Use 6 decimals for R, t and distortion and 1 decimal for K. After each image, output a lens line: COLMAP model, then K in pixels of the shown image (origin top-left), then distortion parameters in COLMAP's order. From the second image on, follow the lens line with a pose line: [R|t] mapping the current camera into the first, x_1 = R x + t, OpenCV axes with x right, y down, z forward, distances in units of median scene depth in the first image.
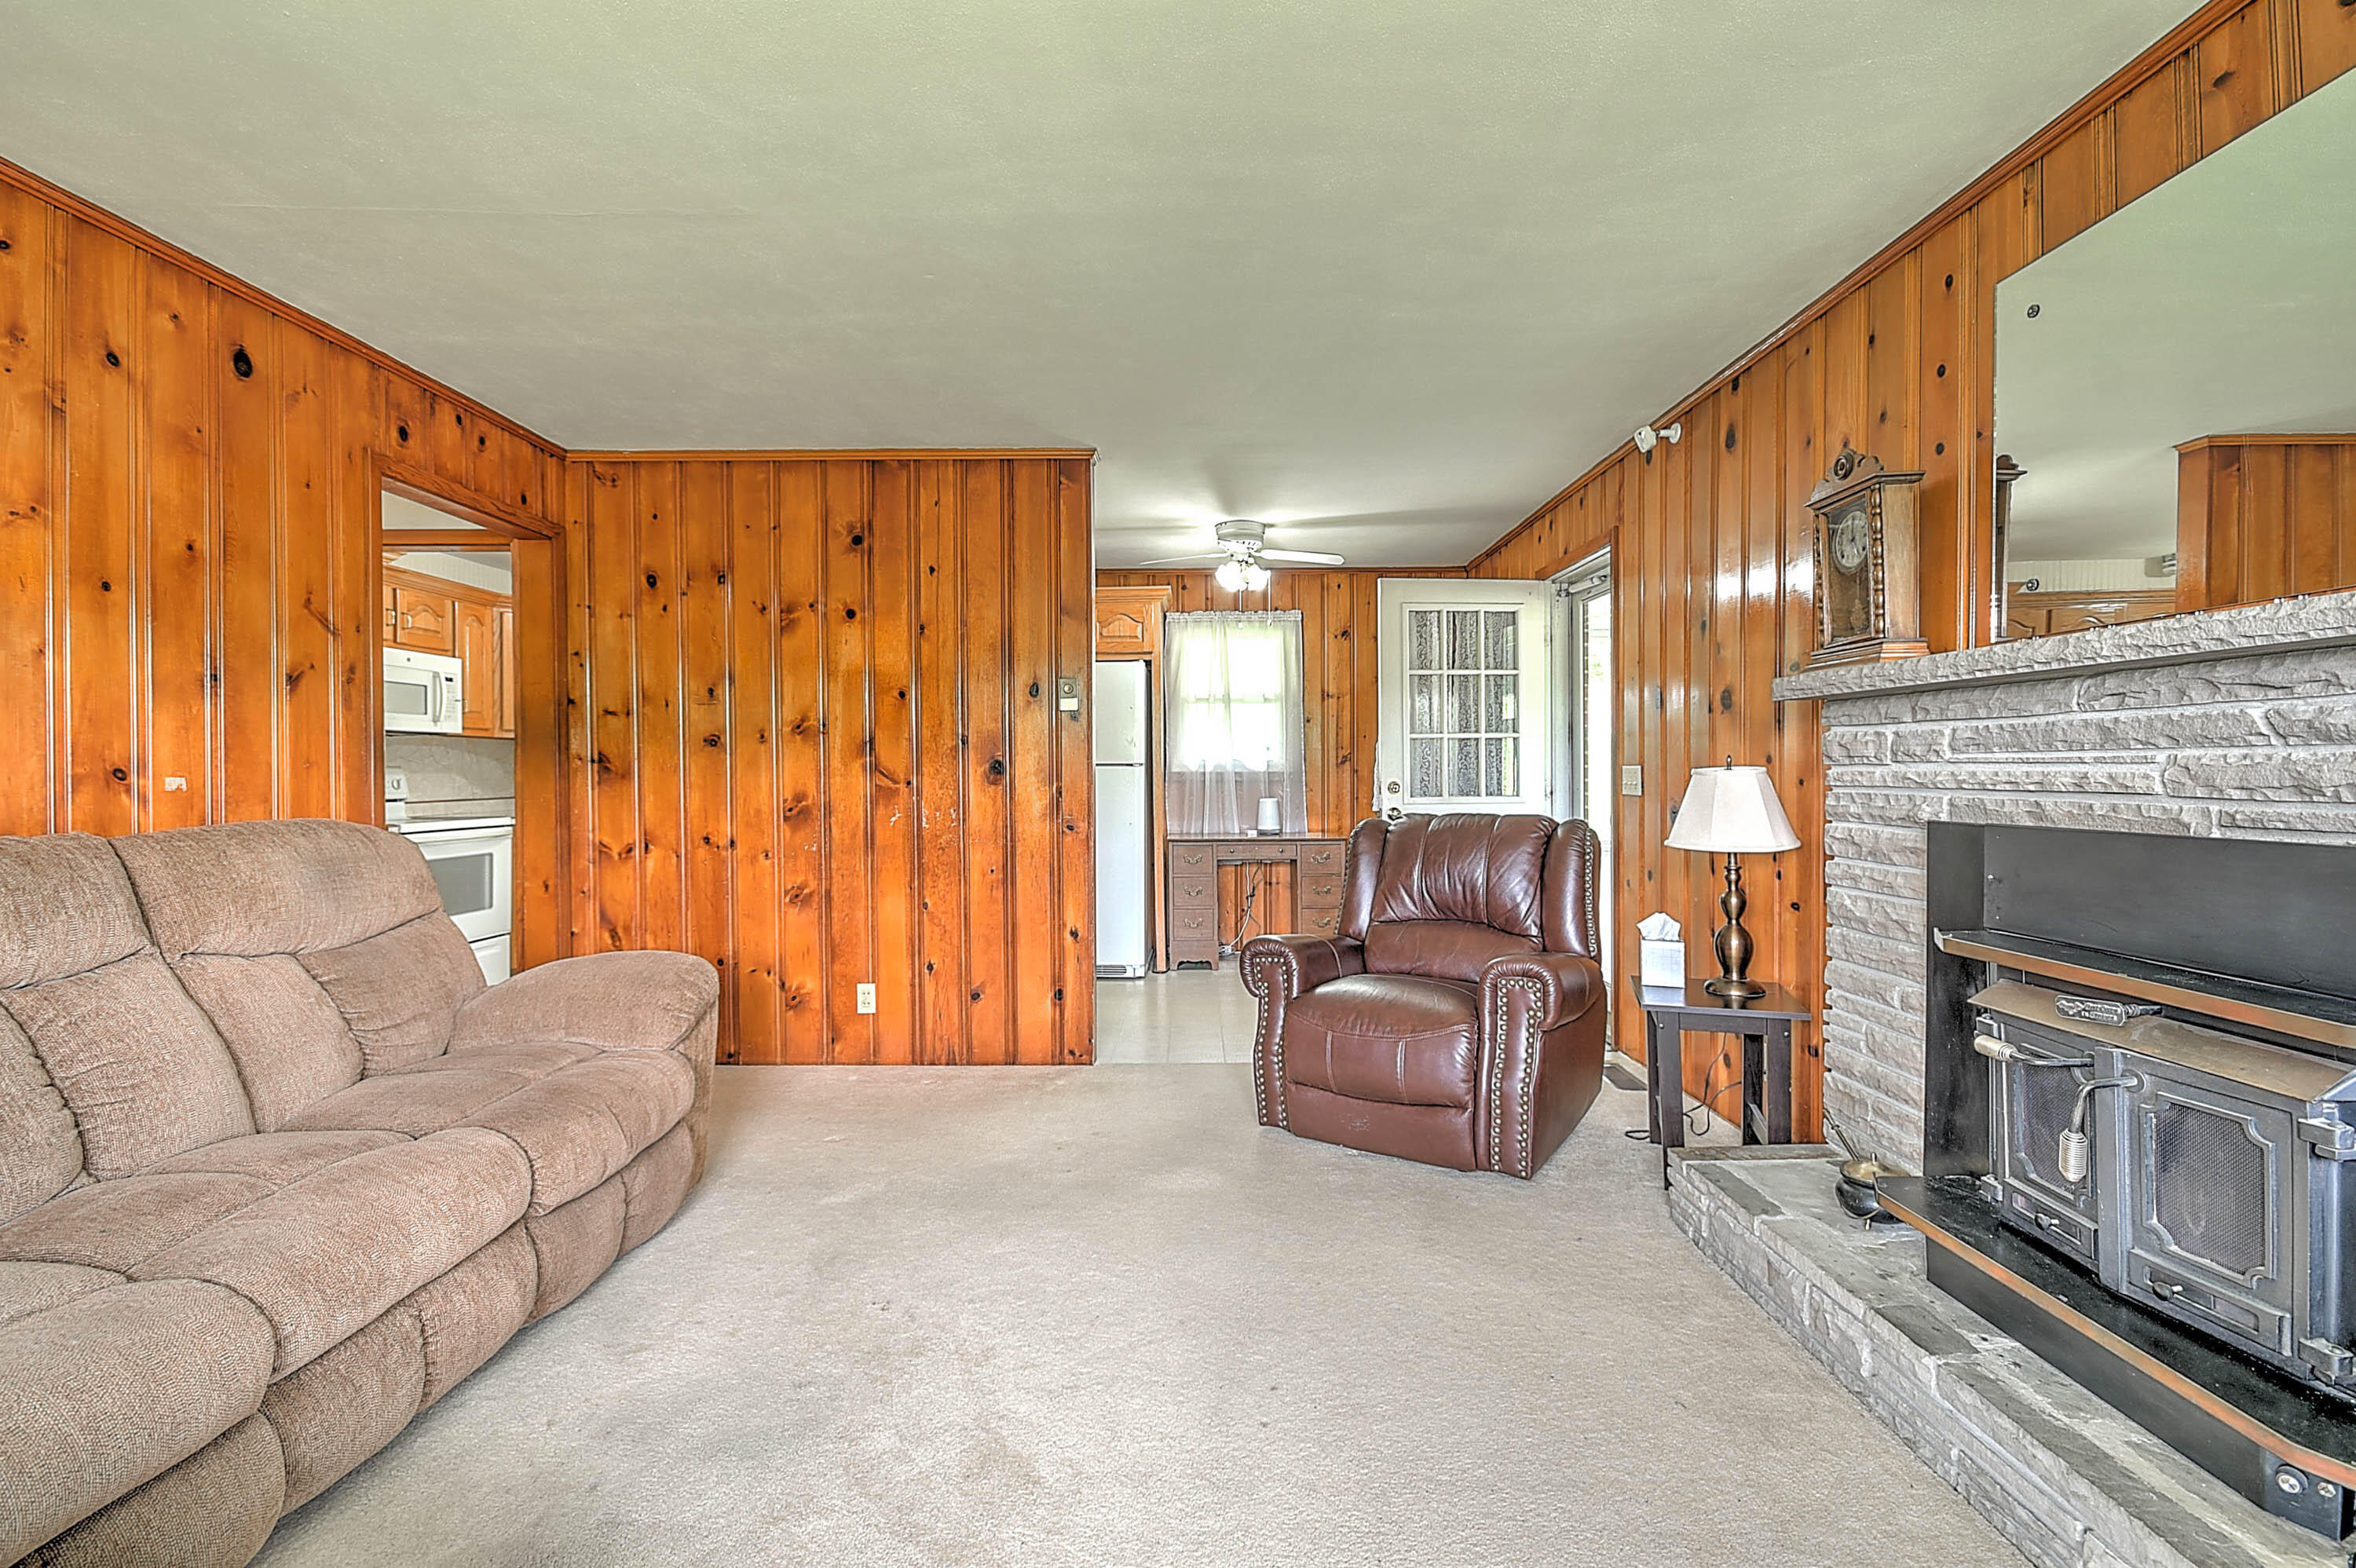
lens RADIAL K [[1030.9, 0, 1175.2], [0, 1030.9, 778.4], [0, 0, 1]] dist [0.001519, 0.000045]
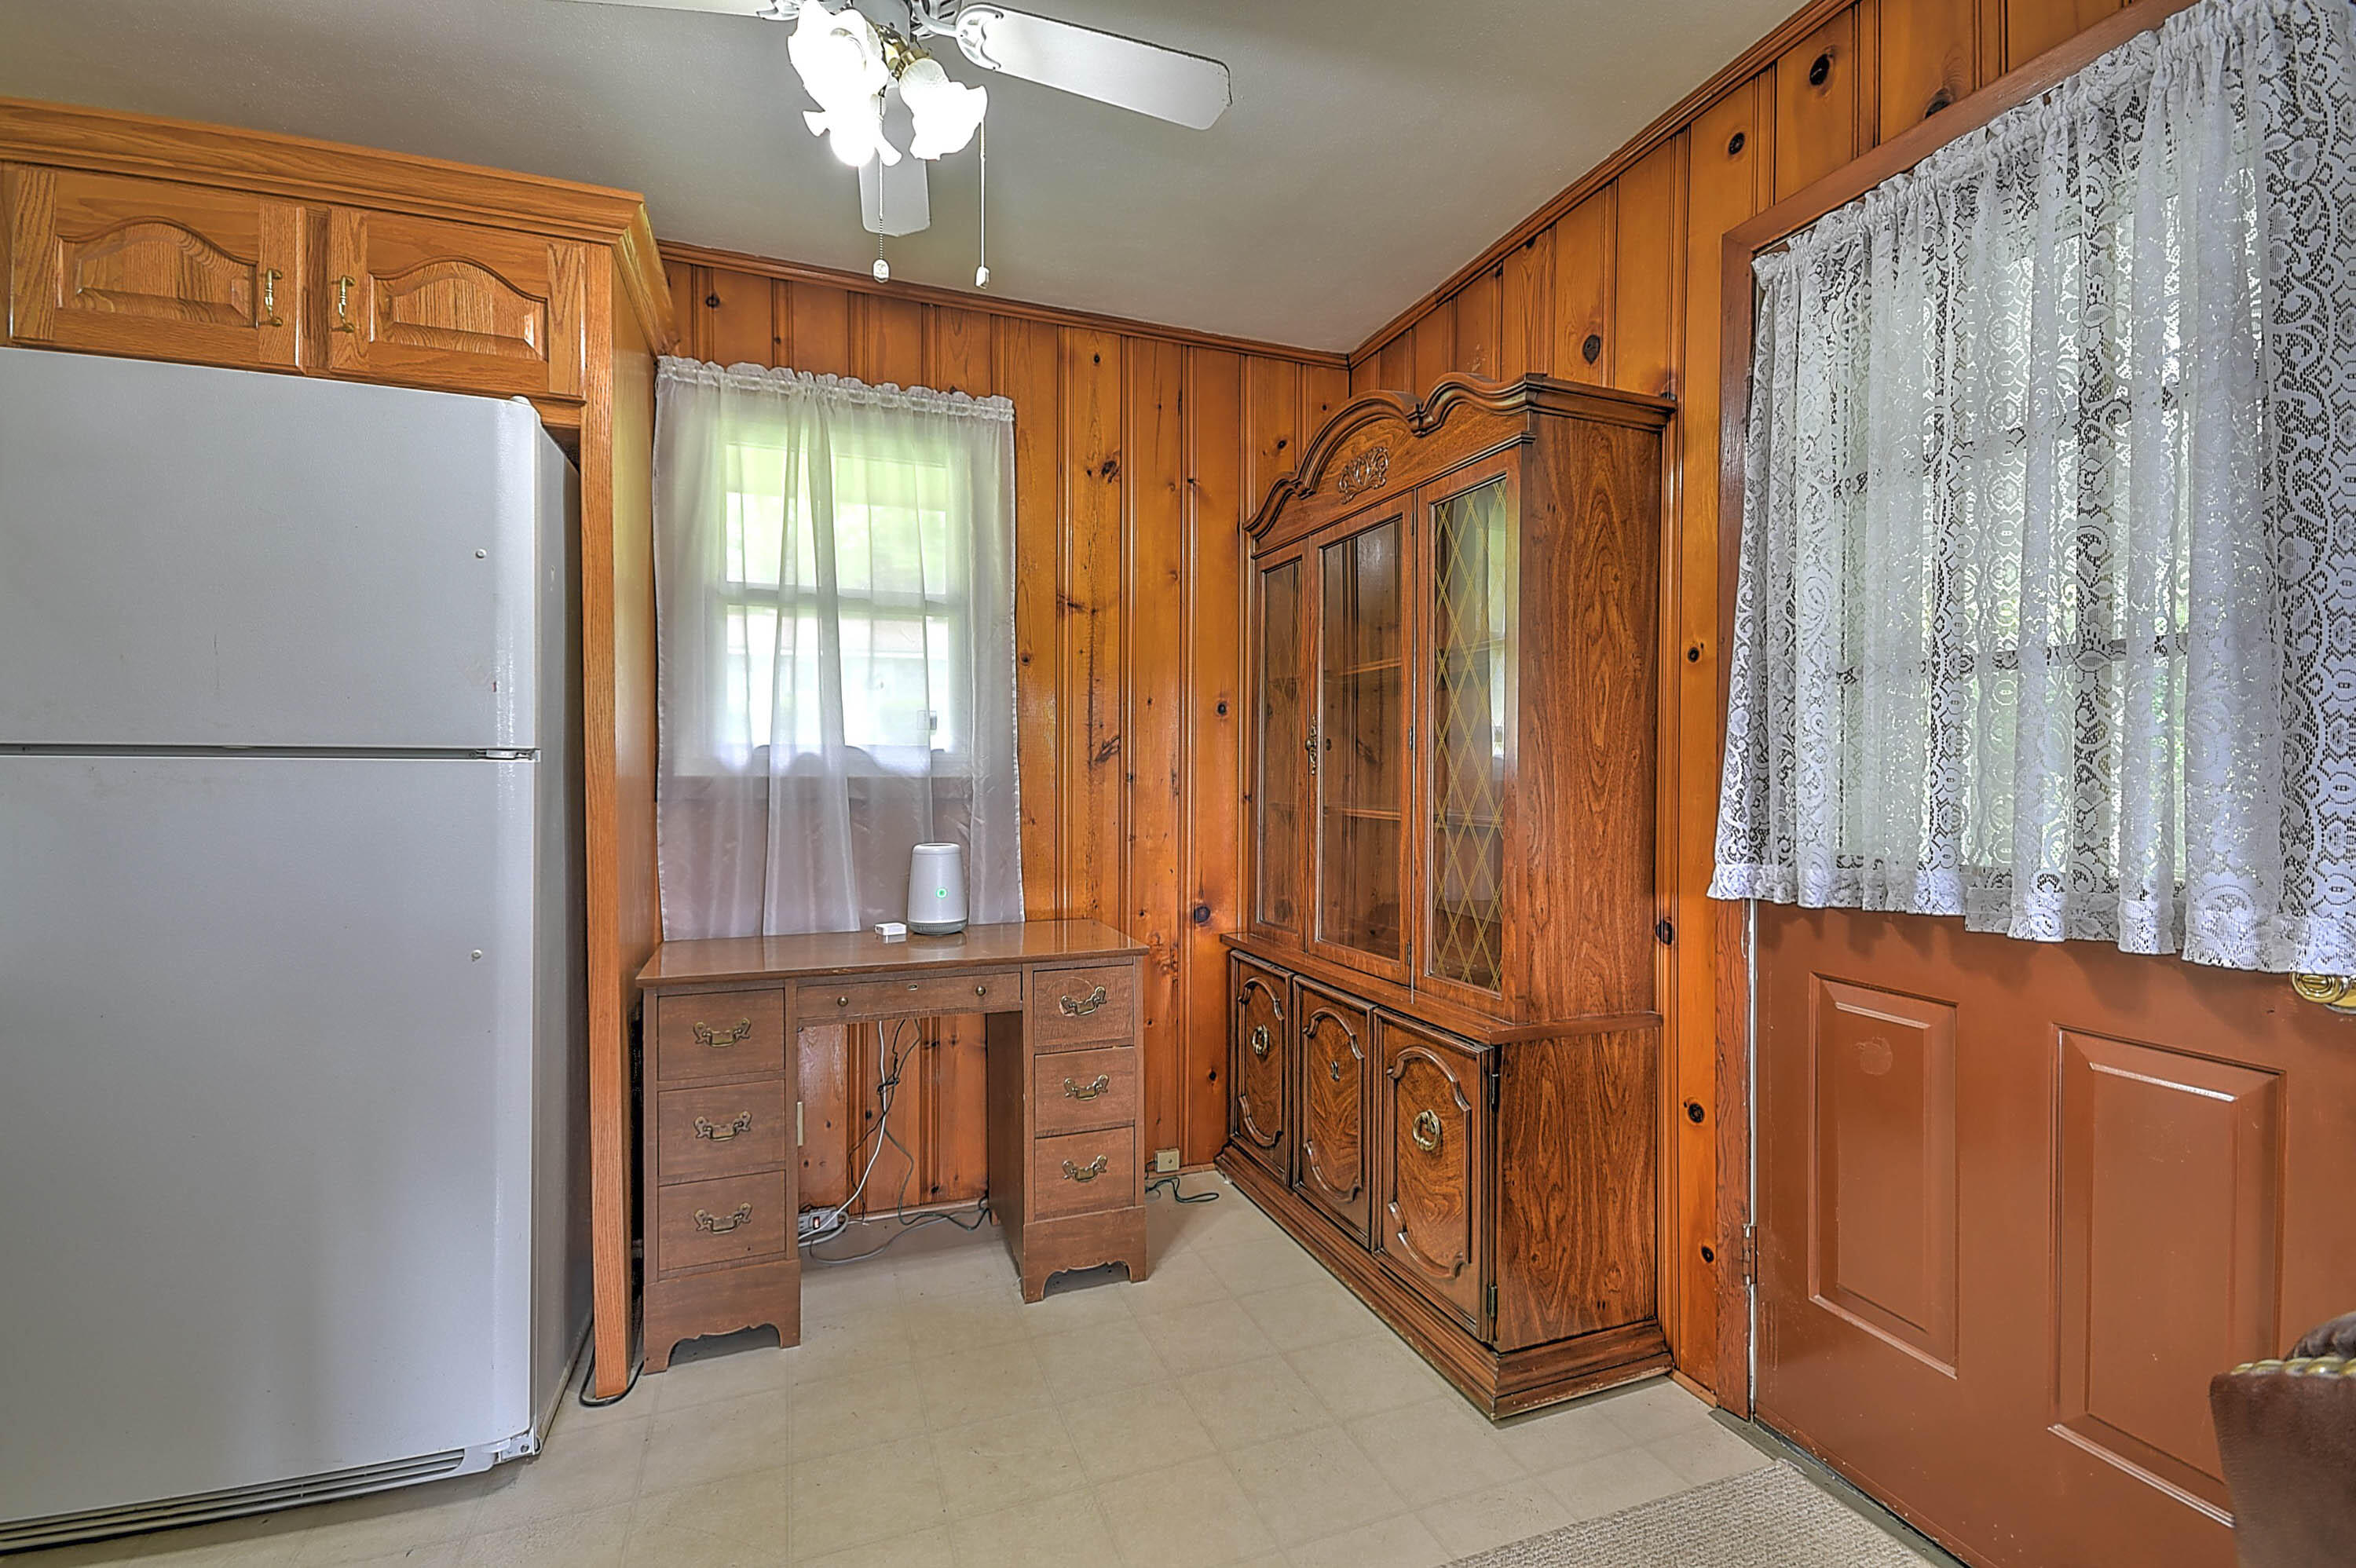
lens RADIAL K [[1030.9, 0, 1184.0], [0, 1030.9, 784.8], [0, 0, 1]] dist [0.001519, 0.000045]
pose [[0.924017, 0.004202, 0.382329, 0.025975], [-0.007236, 0.999953, 0.006497, -0.006964], [-0.382283, -0.008770, 0.924003, 0.596567]]
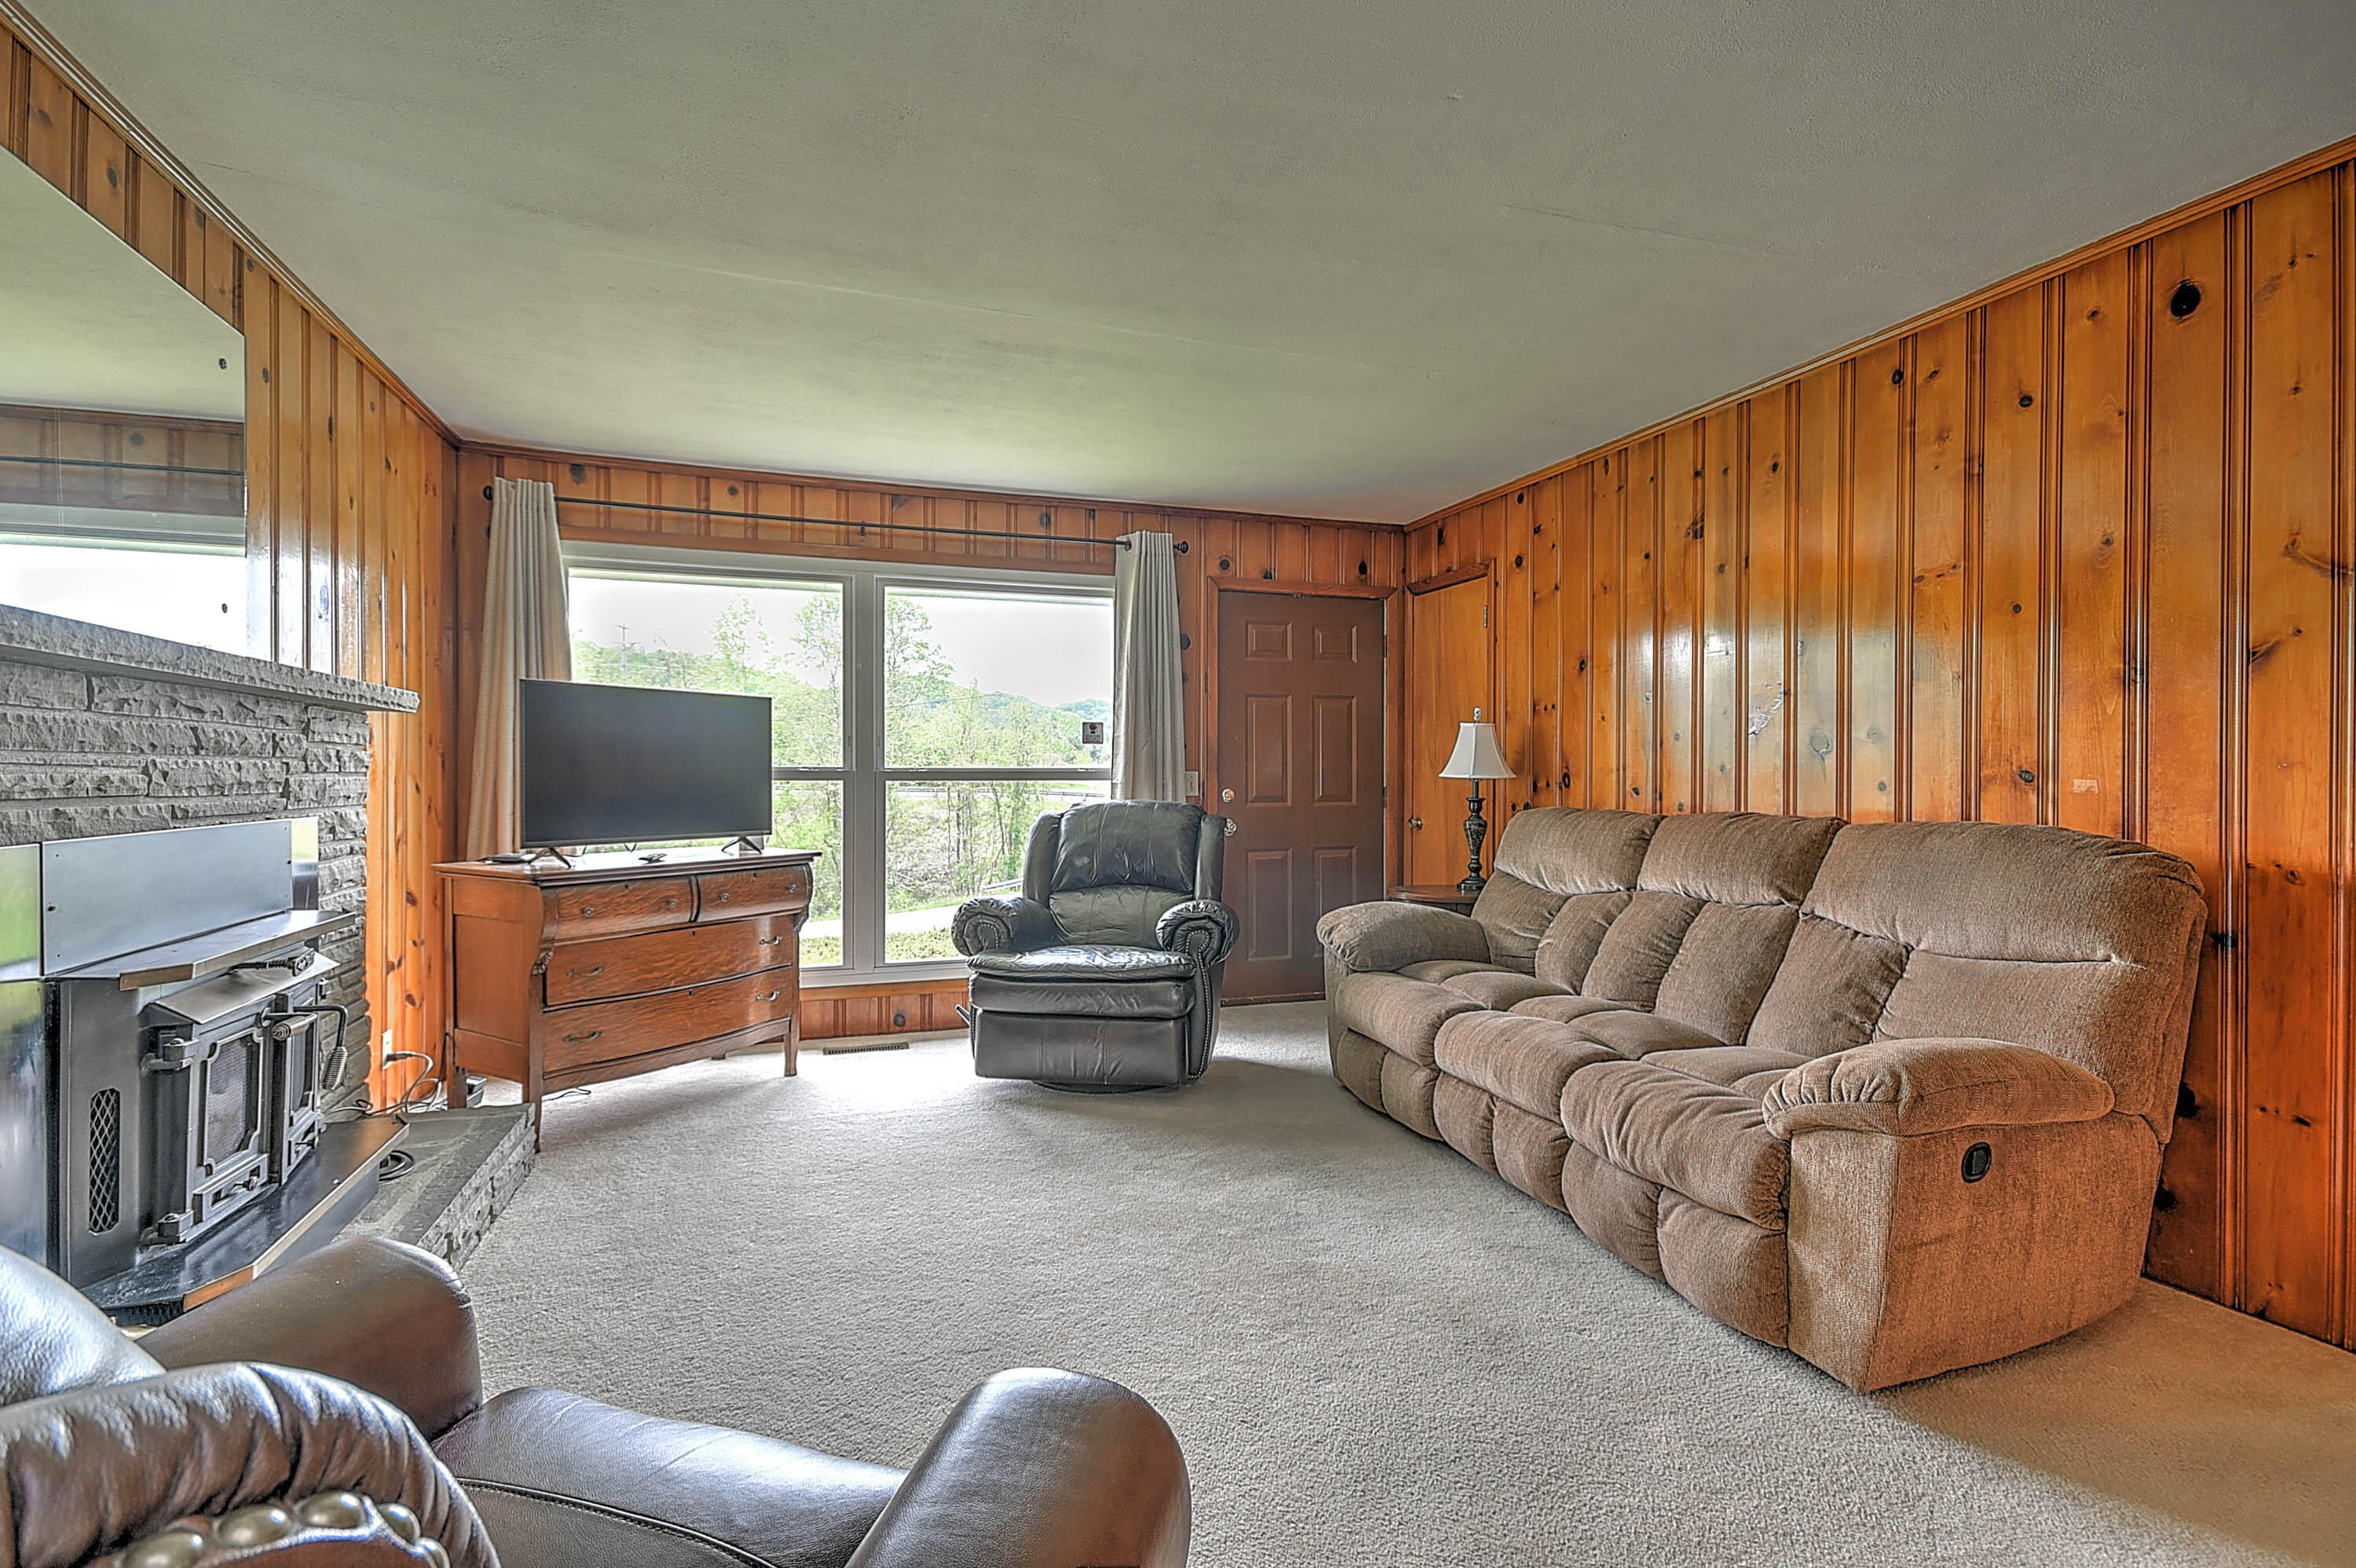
lens RADIAL K [[1089.9, 0, 1167.8], [0, 1089.9, 776.7], [0, 0, 1]] dist [0.023730, 0.000538]
pose [[-0.941687, 0.001782, -0.336485, 0.231230], [-0.002096, 0.999936, 0.011162, -0.014105], [0.336483, 0.011216, -0.941623, 1.772523]]
